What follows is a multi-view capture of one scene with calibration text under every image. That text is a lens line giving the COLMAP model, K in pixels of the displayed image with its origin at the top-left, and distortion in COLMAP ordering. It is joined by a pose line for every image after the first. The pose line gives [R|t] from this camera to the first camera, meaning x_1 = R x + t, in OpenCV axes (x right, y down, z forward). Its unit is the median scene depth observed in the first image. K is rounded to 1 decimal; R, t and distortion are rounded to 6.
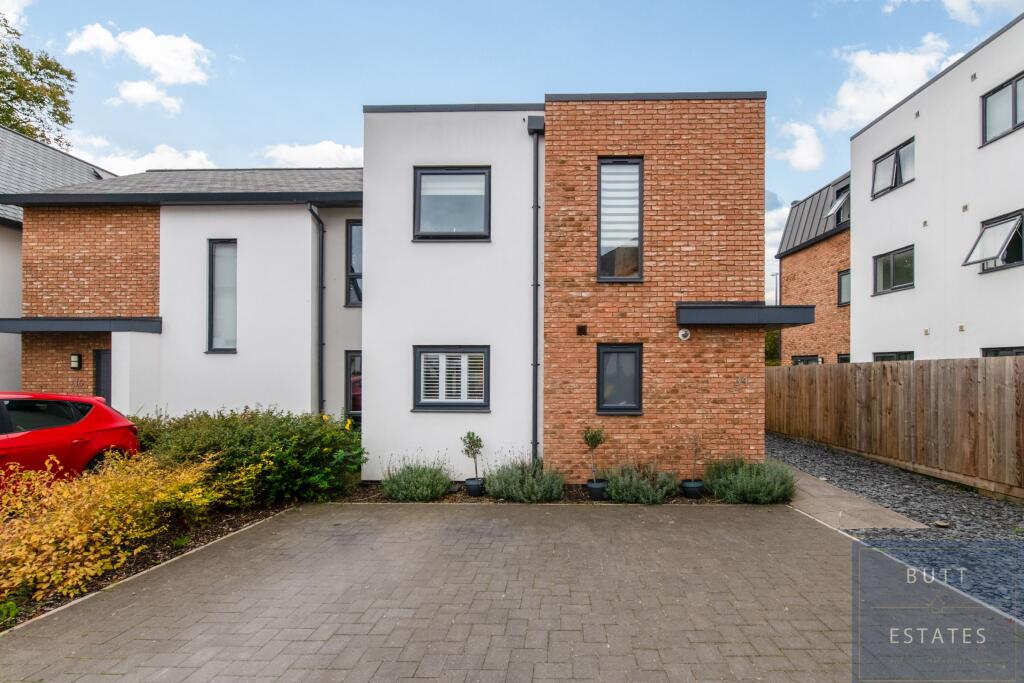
lens RADIAL K [[475.8, 0, 511.9], [0, 475.8, 369.3], [0, 0, 1]] dist [0.001845, -0.000223]
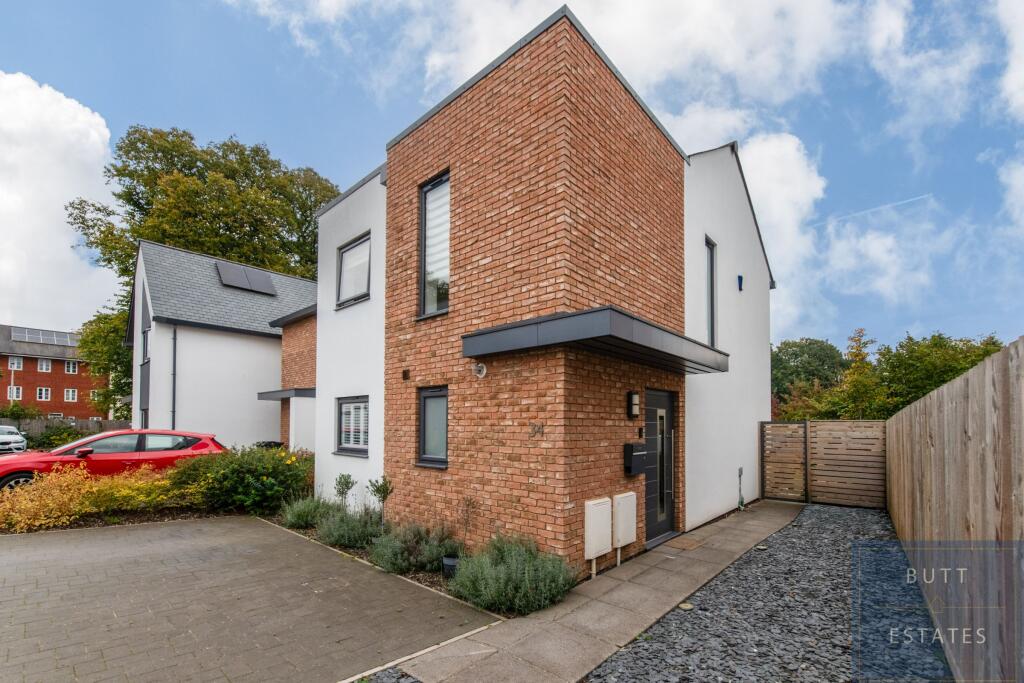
lens RADIAL K [[433.8, 0, 512.7], [0, 433.8, 414.2], [0, 0, 1]] dist [-0.002684, 0.000066]
pose [[0.760572, -0.014087, -0.649101, 0.866760], [-0.000053, 0.999763, -0.021760, 0.014679], [0.649254, 0.016585, 0.760391, 0.488255]]
